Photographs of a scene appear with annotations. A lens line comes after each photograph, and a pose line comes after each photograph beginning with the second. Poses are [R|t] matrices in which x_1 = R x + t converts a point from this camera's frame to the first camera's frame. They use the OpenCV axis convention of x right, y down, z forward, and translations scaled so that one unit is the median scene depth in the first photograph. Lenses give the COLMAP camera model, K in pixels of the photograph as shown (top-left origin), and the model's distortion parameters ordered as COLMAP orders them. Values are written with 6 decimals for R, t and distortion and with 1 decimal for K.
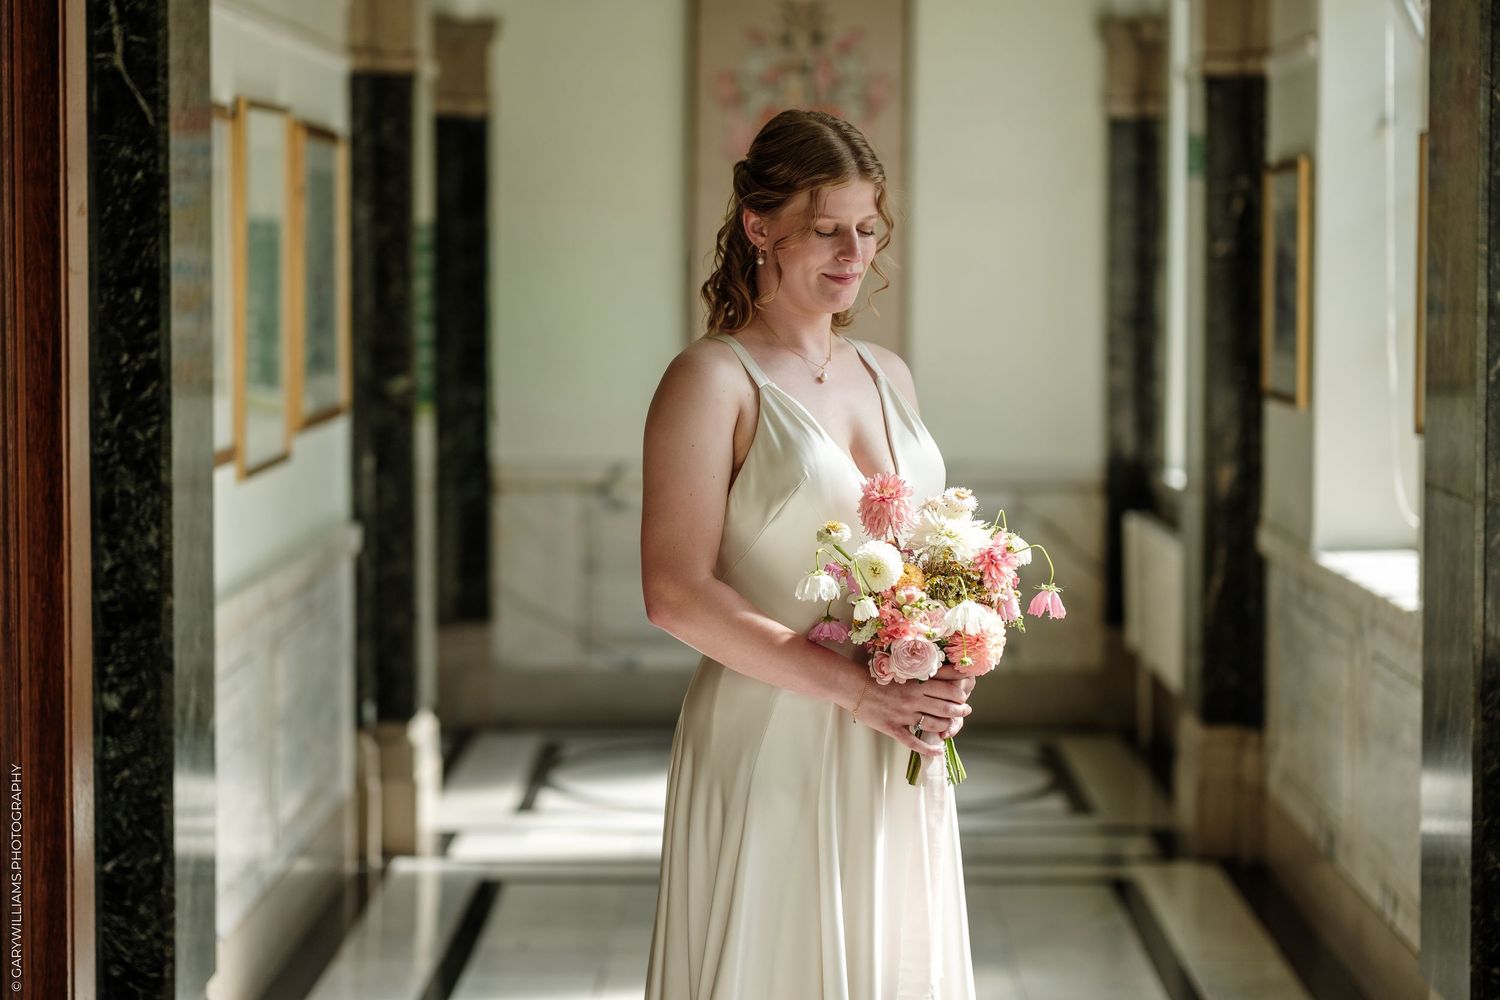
lens RADIAL K [[3578.2, 0, 752.8], [0, 3578.2, 498.7], [0, 0, 1]] dist [-0.173423, 0.000000]
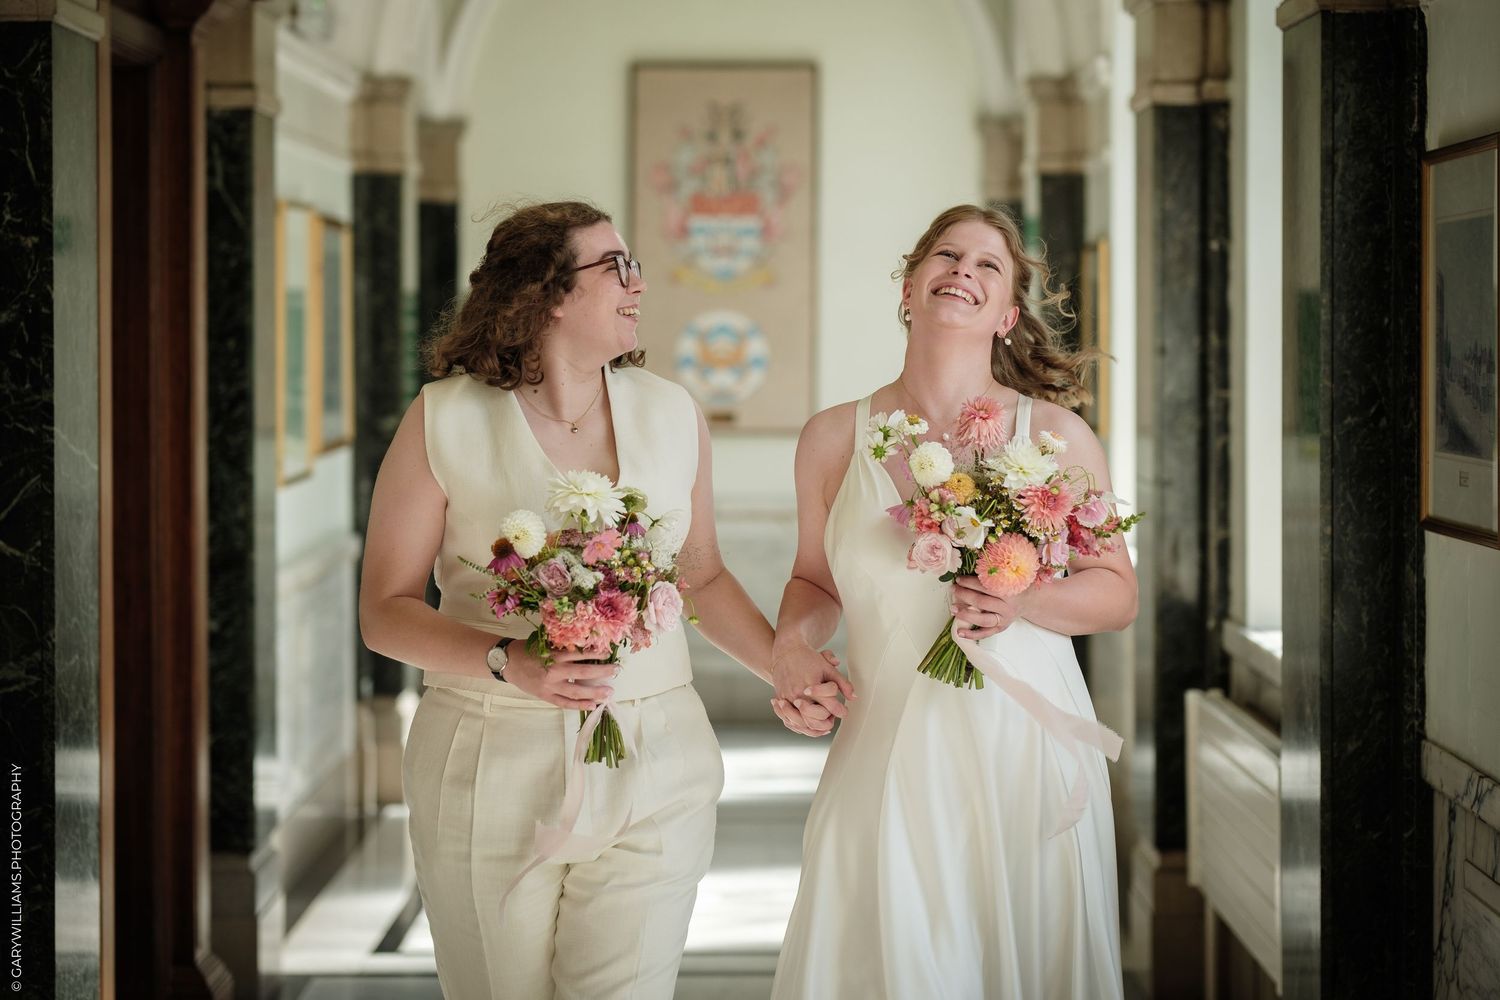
lens RADIAL K [[3578.2, 0, 748.7], [0, 3578.2, 499.6], [0, 0, 1]] dist [-0.173423, 0.000000]
pose [[0.999942, -0.002347, 0.010468, 0.012731], [0.002537, 0.999832, -0.018151, 0.017945], [-0.010424, 0.018177, 0.999780, -0.248137]]
